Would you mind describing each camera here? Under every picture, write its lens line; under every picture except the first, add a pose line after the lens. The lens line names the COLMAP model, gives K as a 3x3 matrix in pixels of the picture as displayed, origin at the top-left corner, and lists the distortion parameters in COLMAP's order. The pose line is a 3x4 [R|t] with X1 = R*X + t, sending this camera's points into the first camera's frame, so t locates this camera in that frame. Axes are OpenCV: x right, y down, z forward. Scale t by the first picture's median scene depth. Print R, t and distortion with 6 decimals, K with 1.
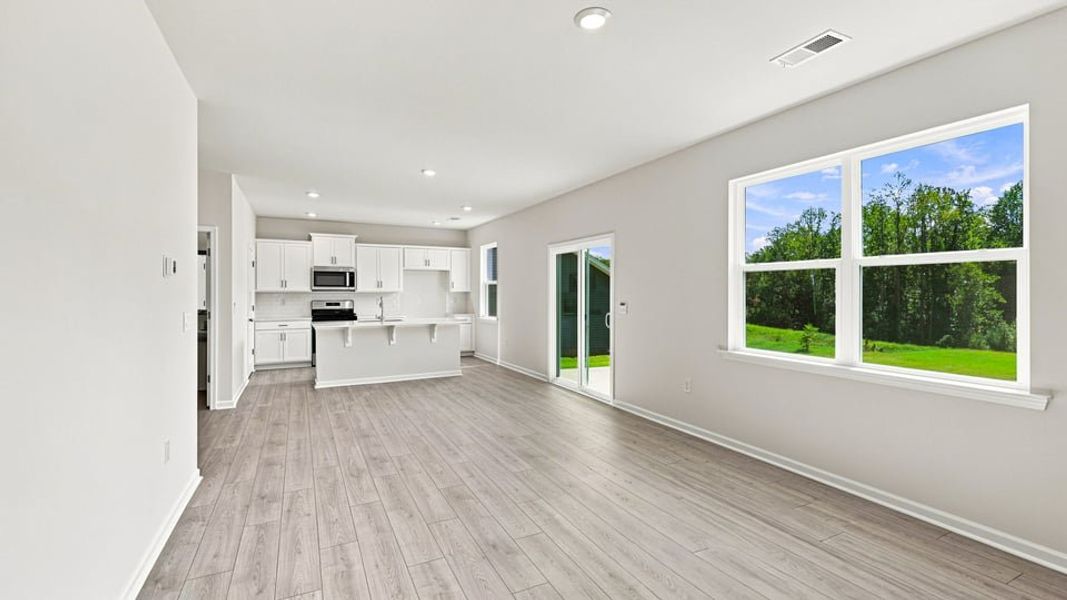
lens RADIAL K [[473.0, 0, 533.2], [0, 473.0, 295.0], [0, 0, 1]] dist [0.024823, 0.000241]
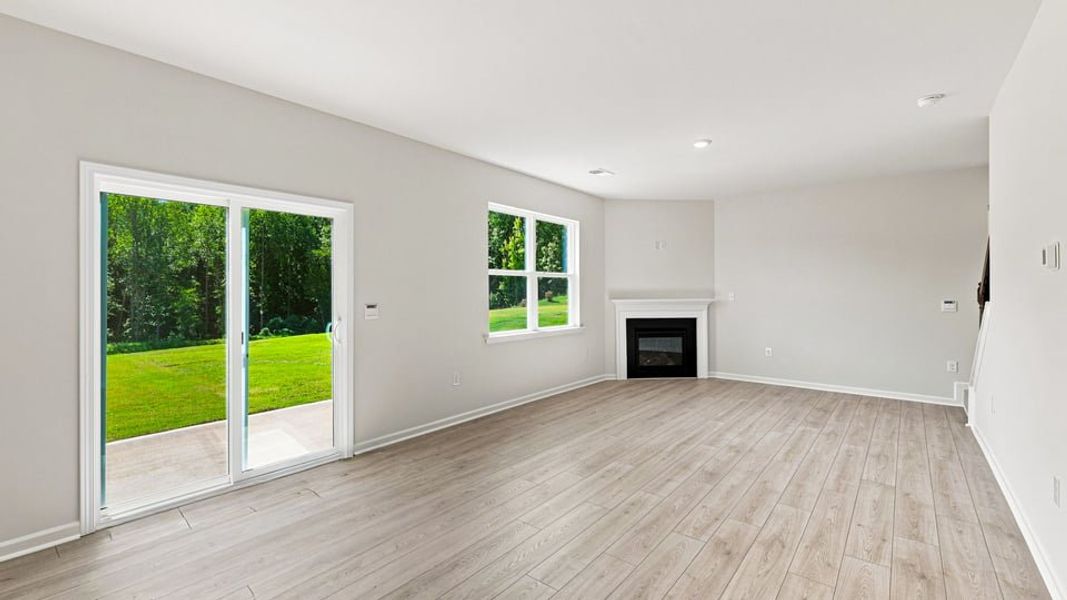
lens RADIAL K [[443.7, 0, 532.3], [0, 443.7, 299.1], [0, 0, 1]] dist [0.015972, -0.000658]
pose [[-0.406368, -0.017769, 0.913537, -1.016080], [0.005084, 0.999751, 0.021707, -0.012297], [-0.913696, 0.013465, -0.406176, 1.958357]]
